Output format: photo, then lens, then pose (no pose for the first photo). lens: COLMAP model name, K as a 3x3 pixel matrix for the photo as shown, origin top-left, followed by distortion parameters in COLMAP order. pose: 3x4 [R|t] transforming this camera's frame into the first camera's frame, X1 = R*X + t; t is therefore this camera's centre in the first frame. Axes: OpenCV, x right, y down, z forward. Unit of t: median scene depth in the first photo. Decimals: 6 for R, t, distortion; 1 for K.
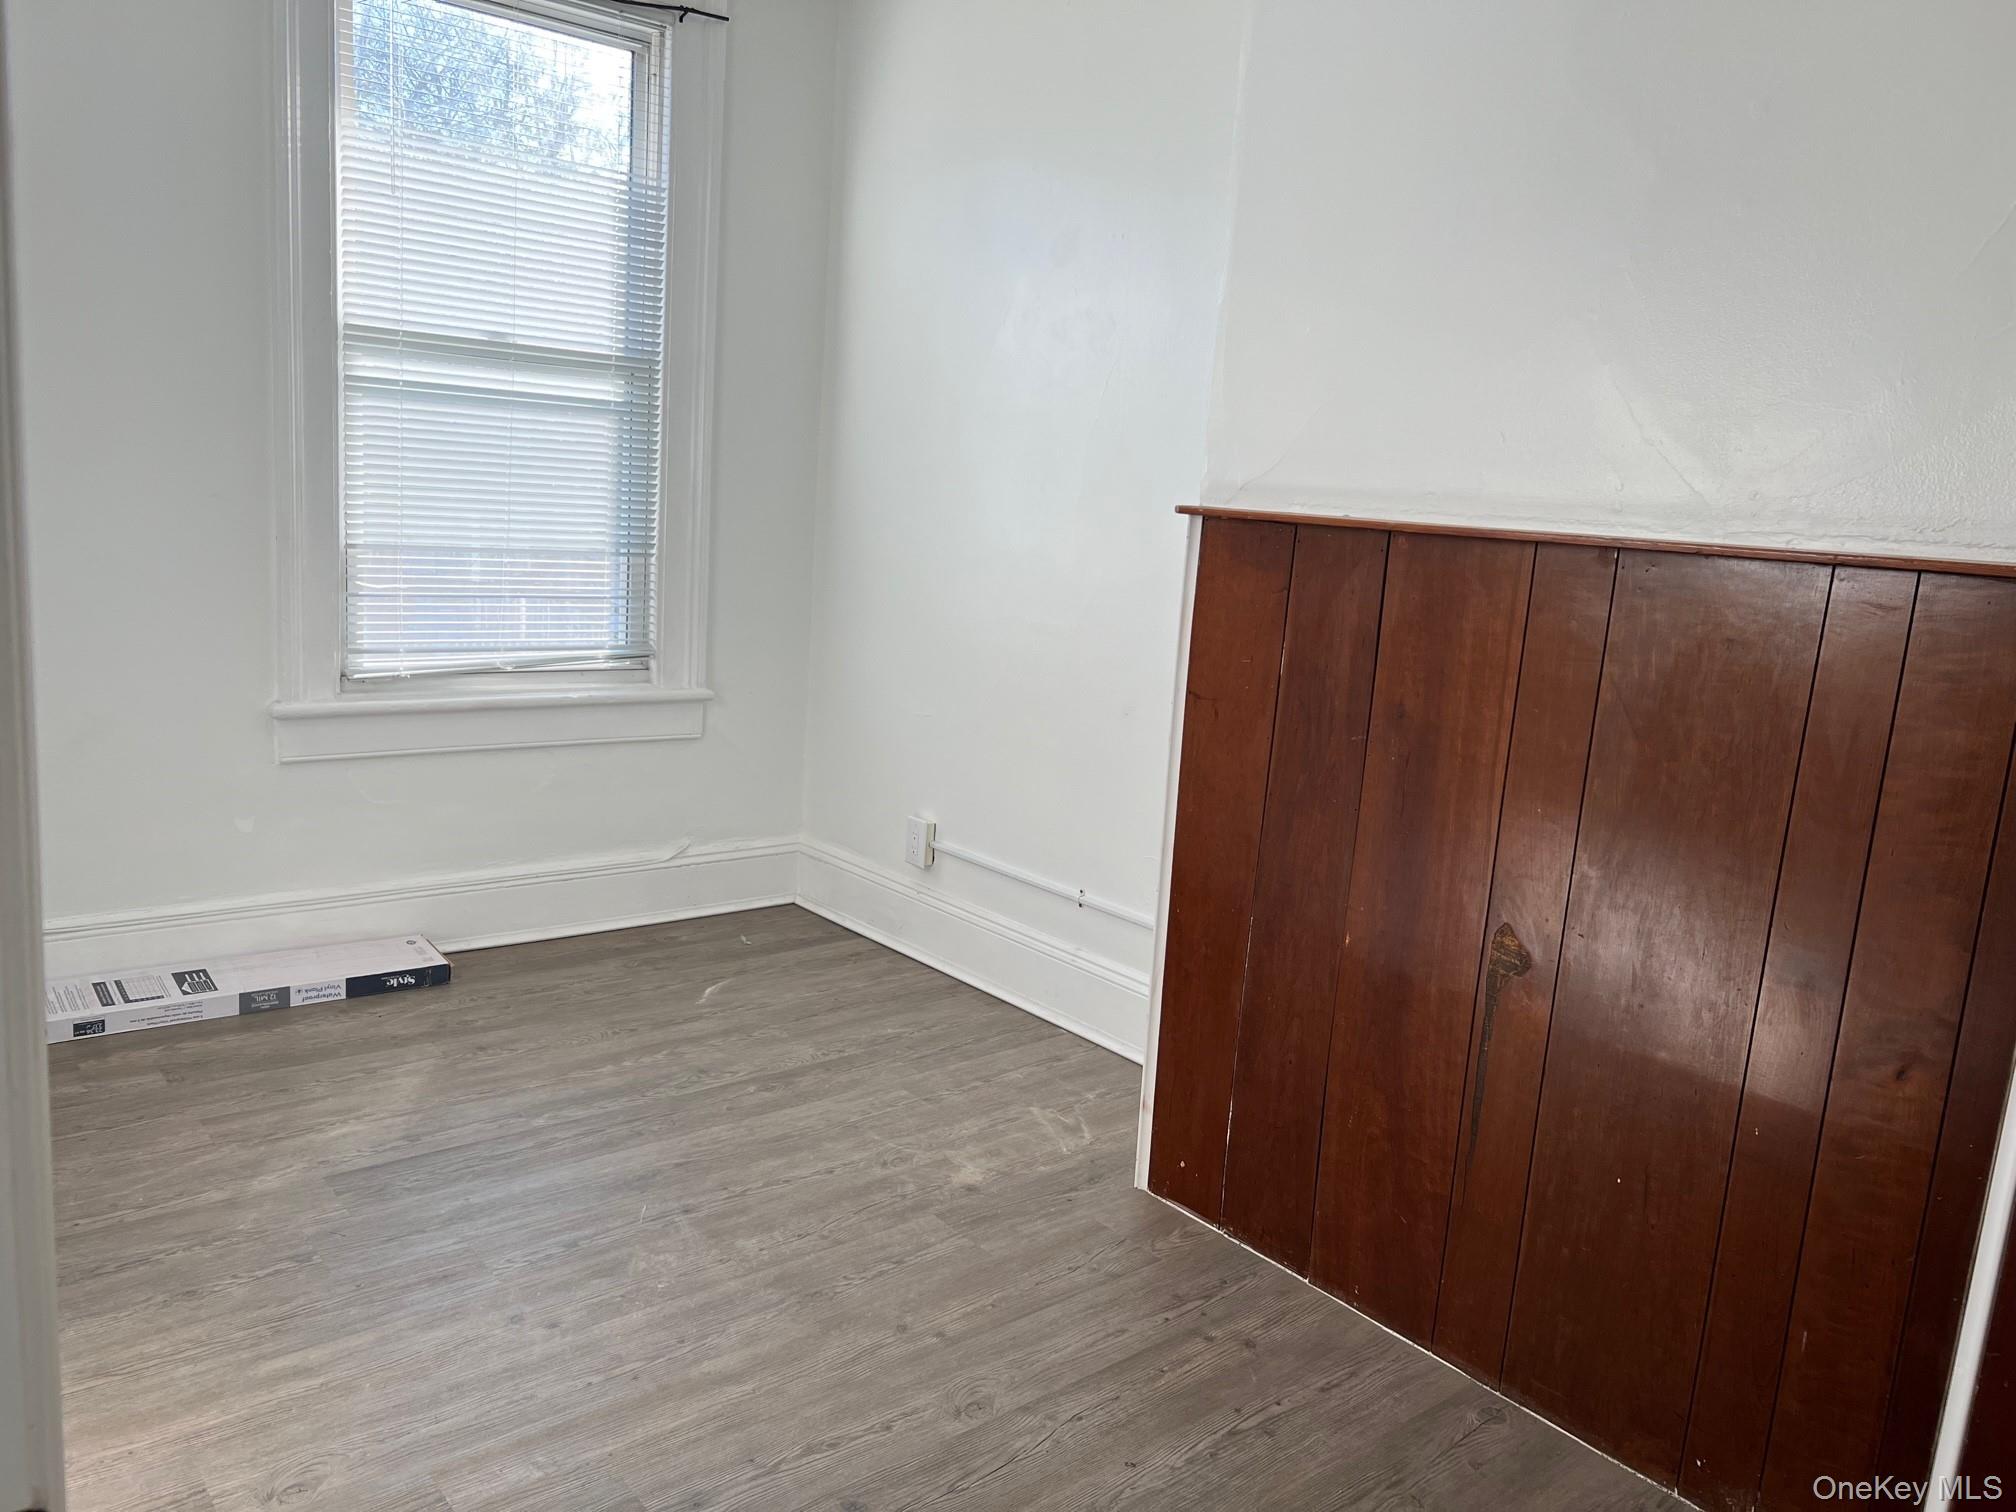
lens RADIAL K [[1509.7, 0, 994.6], [0, 1509.7, 748.3], [0, 0, 1]] dist [0.078924, 0.001520]
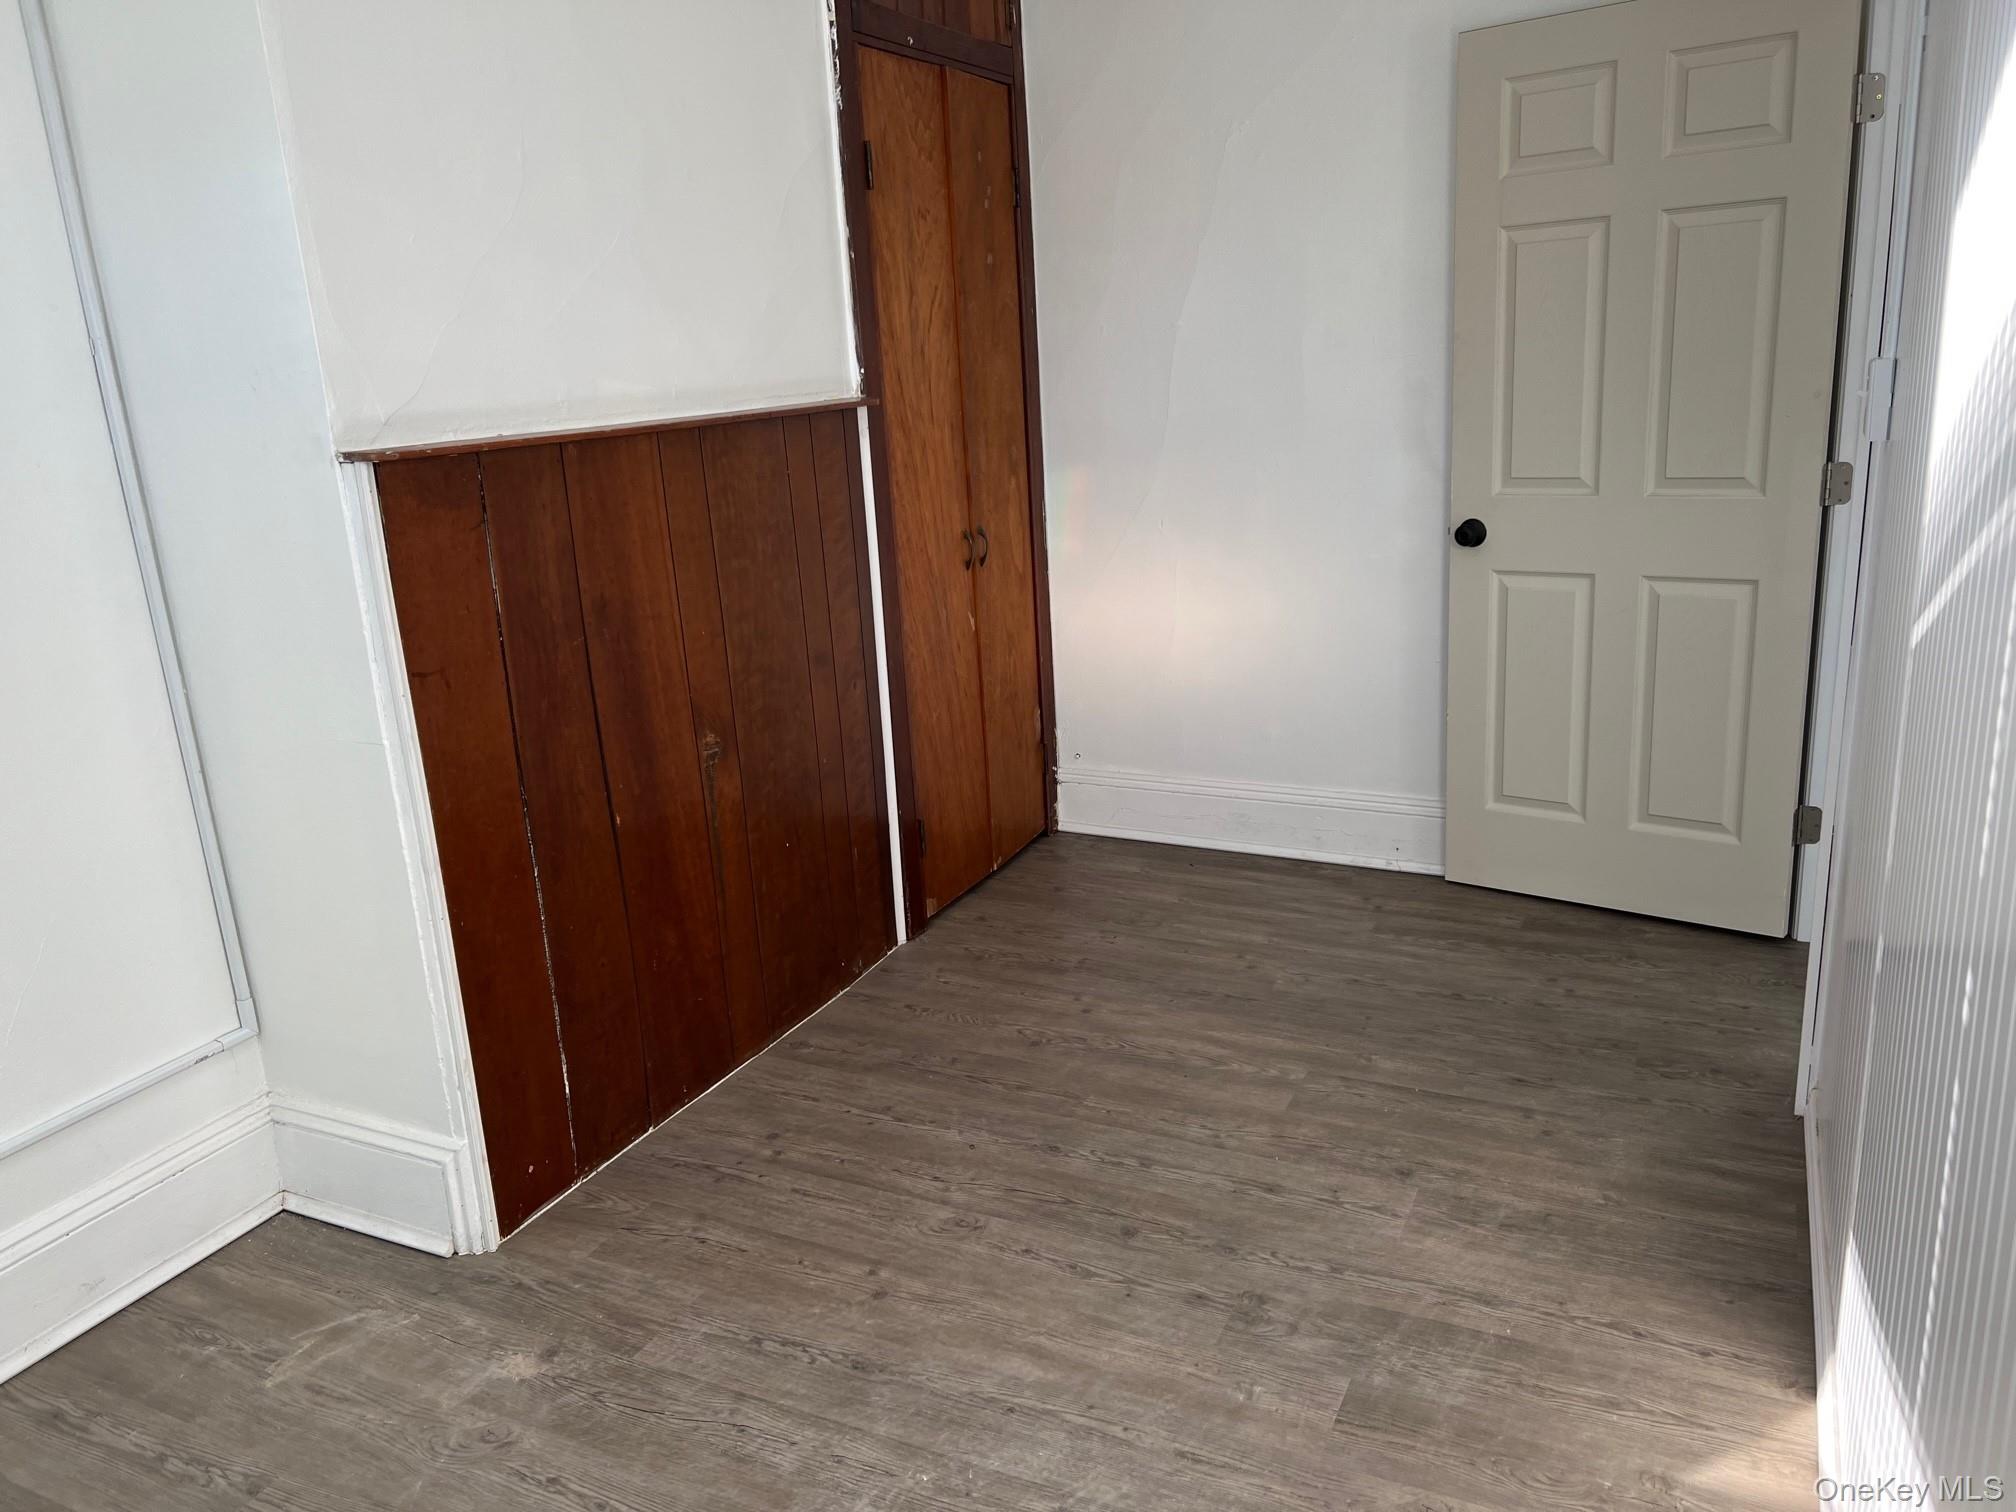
lens RADIAL K [[1509.7, 0, 992.2], [0, 1509.7, 757.8], [0, 0, 1]] dist [0.078924, 0.001520]
pose [[-0.405615, -0.285099, 0.868444, -0.752929], [0.187113, 0.904092, 0.384195, -0.263249], [-0.894687, 0.318333, -0.313368, 1.013297]]
